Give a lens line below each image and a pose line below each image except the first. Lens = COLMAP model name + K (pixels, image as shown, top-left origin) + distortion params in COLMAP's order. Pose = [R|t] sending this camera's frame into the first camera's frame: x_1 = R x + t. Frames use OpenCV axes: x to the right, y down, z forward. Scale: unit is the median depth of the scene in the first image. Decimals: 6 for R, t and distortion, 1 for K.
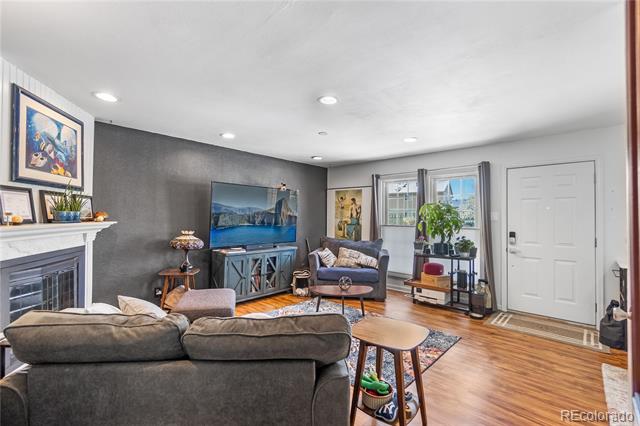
lens RADIAL K [[285.4, 0, 320.0], [0, 285.4, 213.0], [0, 0, 1]] dist [0.002640, 0.000021]
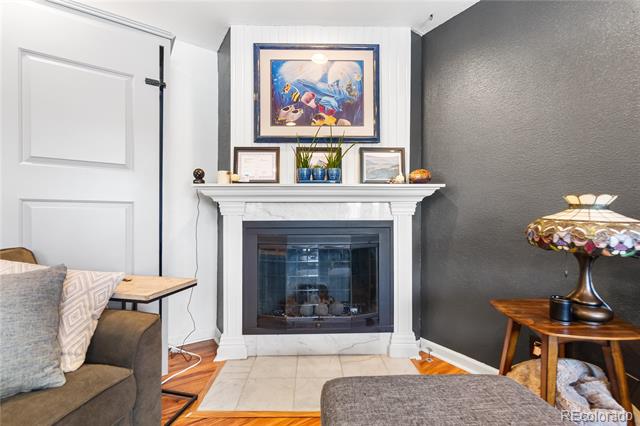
lens RADIAL K [[278.3, 0, 318.7], [0, 278.3, 216.4], [0, 0, 1]] dist [0.000260, -0.000059]
pose [[-0.228867, -0.008516, -0.973421, -0.135426], [0.009420, 0.999896, -0.010962, 0.115837], [0.973412, -0.011678, -0.228763, 1.040137]]
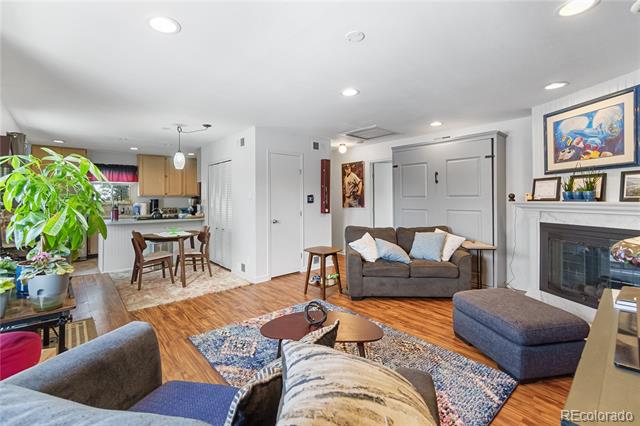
lens RADIAL K [[284.8, 0, 319.1], [0, 284.8, 197.3], [0, 0, 1]] dist [-0.000347, -0.000139]
pose [[-0.994887, -0.004135, 0.100905, 0.030849], [-0.005678, 0.999871, -0.015019, 0.036116], [-0.100830, -0.015515, -0.994783, 1.990082]]
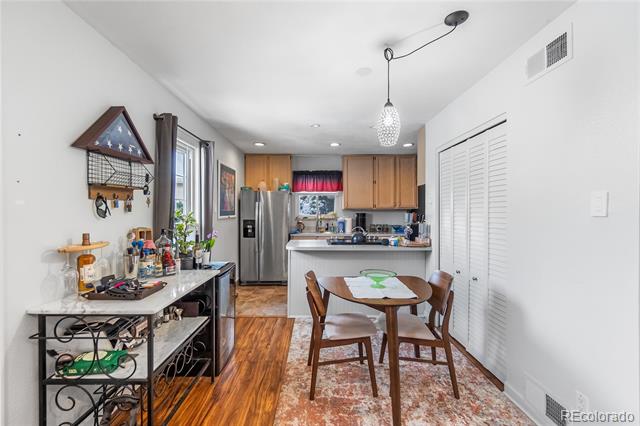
lens RADIAL K [[285.4, 0, 320.0], [0, 285.4, 213.0], [0, 0, 1]] dist [0.002640, 0.000021]
pose [[-0.690268, -0.010722, 0.723475, 0.544327], [-0.016008, 0.999872, -0.000455, 0.028355], [-0.723377, -0.011895, -0.690351, 1.143812]]
